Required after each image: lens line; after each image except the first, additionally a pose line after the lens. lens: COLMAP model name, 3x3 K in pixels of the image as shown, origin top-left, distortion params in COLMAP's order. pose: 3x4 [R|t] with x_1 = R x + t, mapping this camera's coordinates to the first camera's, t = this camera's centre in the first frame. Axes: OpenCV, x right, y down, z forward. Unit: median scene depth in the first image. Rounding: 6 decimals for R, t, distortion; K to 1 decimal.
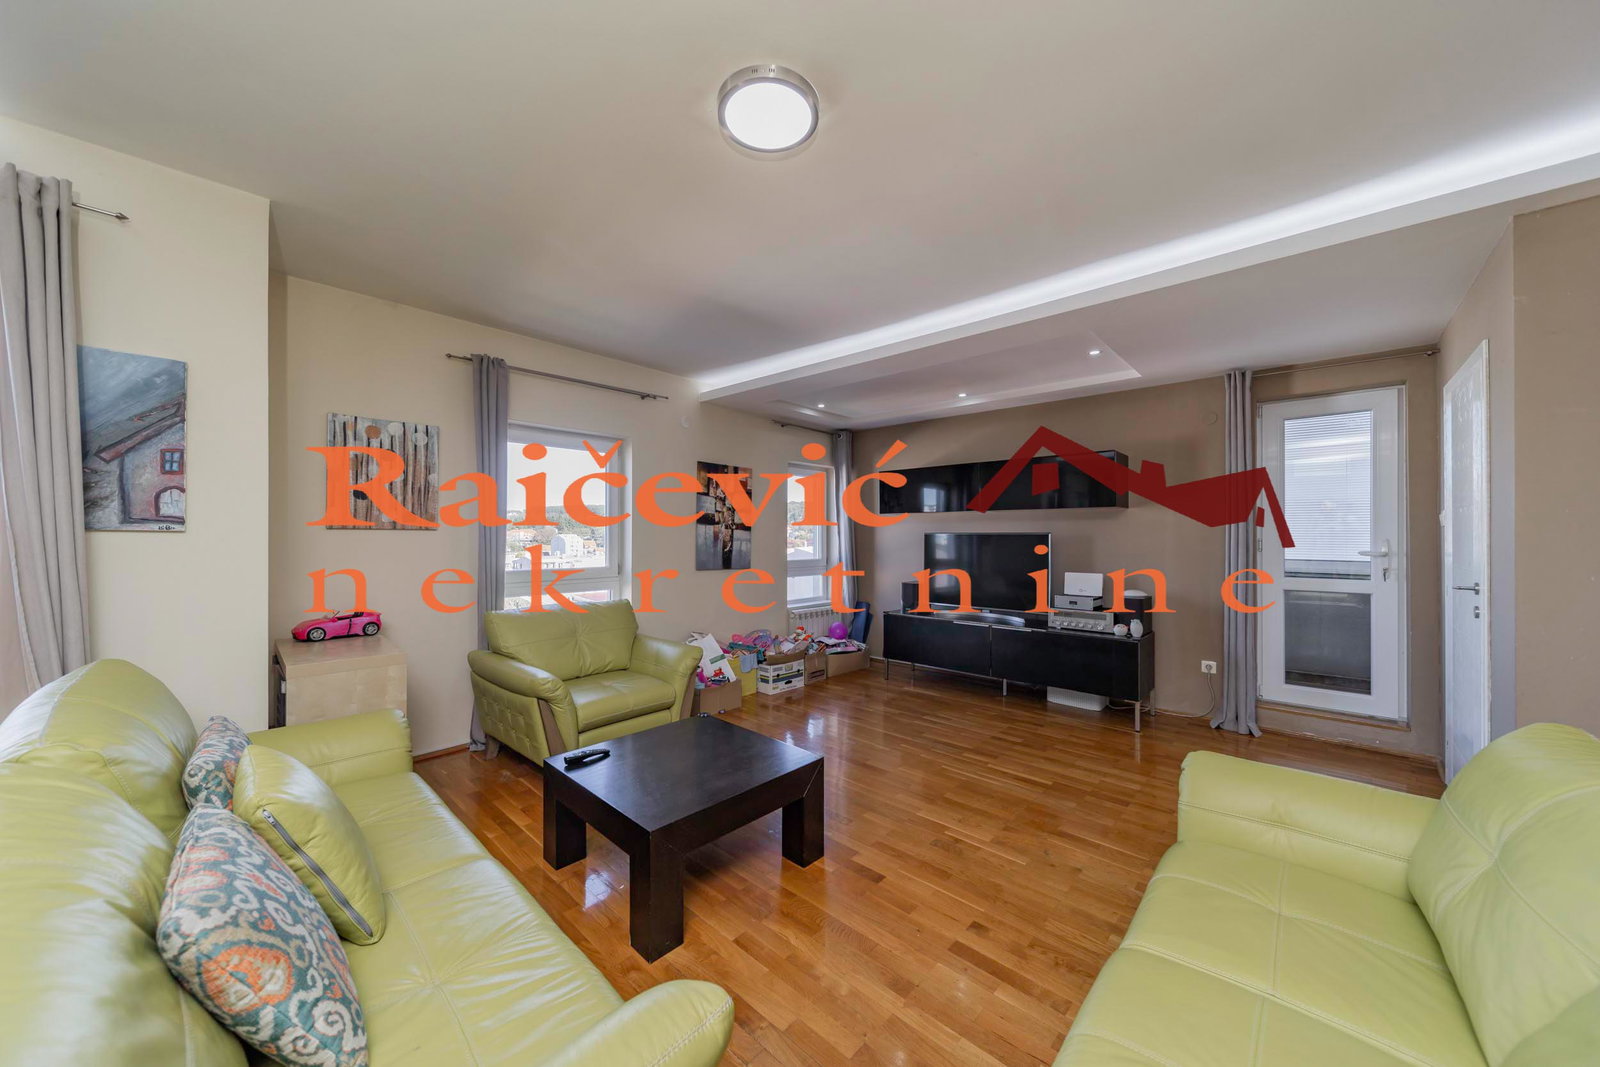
lens RADIAL K [[558.7, 0, 793.7], [0, 558.7, 535.5], [0, 0, 1]] dist [-0.001291, -0.000203]
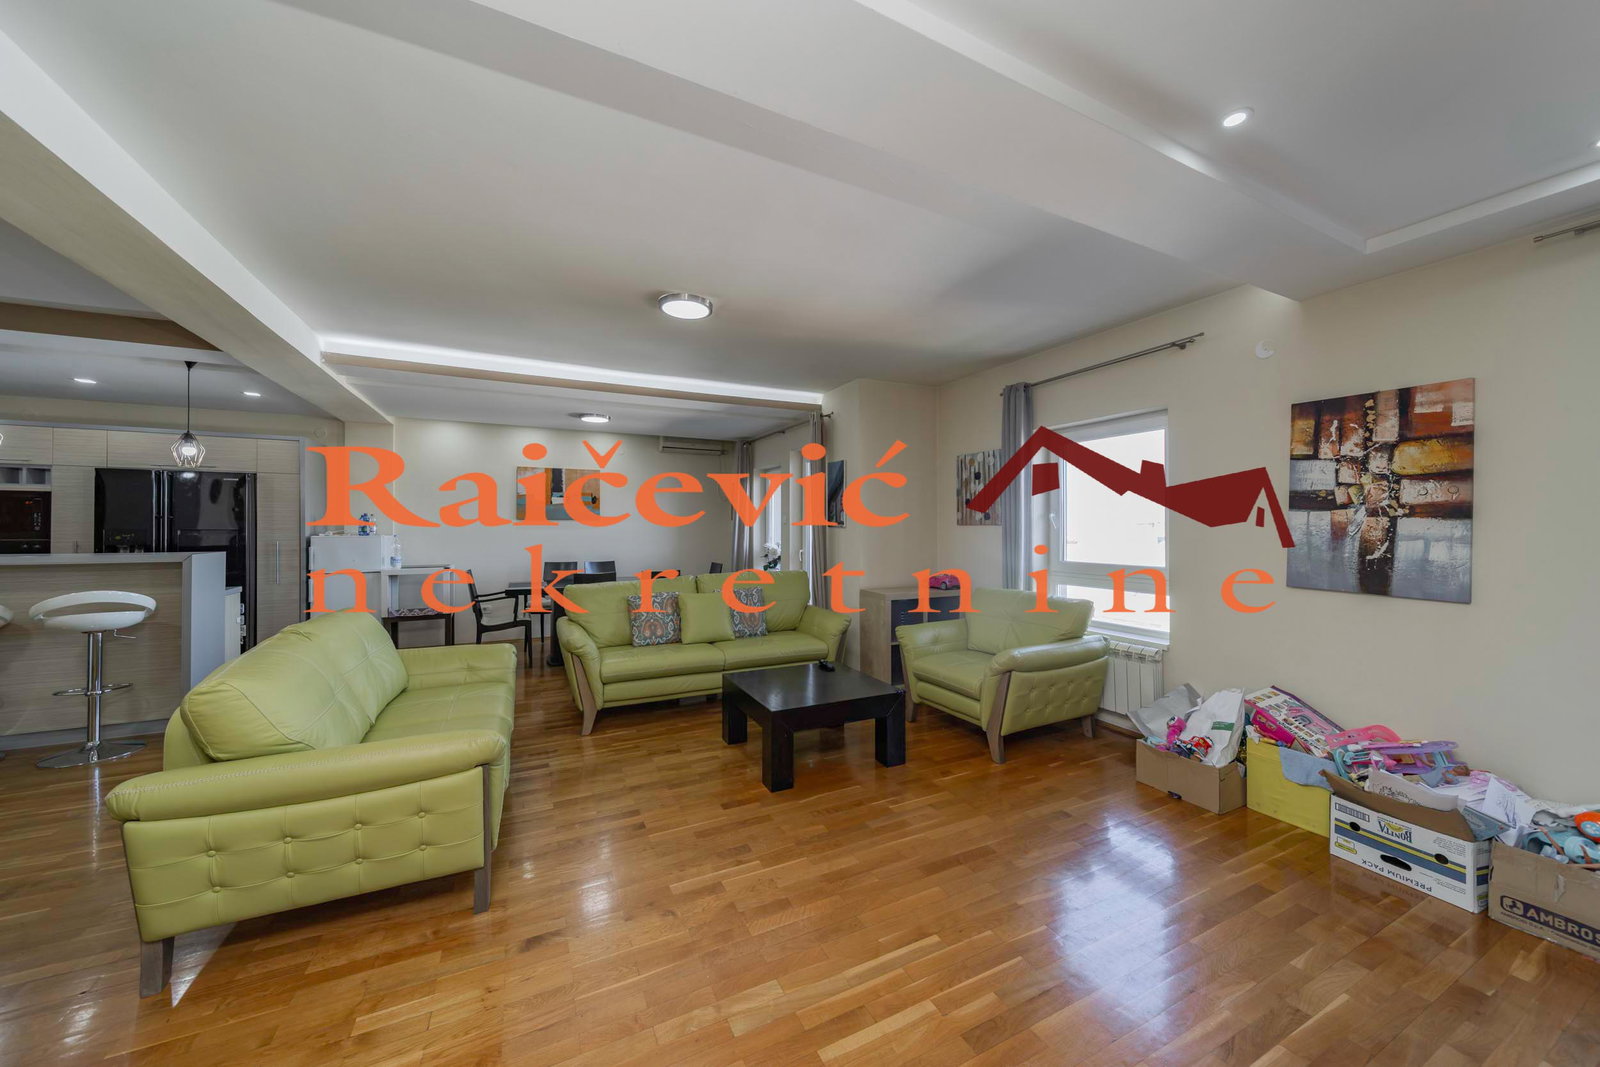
lens RADIAL K [[558.7, 0, 806.4], [0, 558.7, 533.0], [0, 0, 1]] dist [-0.001291, -0.000203]
pose [[-0.341898, 0.009503, -0.939689, 0.549912], [0.002456, 0.999954, 0.009218, -0.002791], [0.939734, 0.000844, -0.341906, 0.698464]]
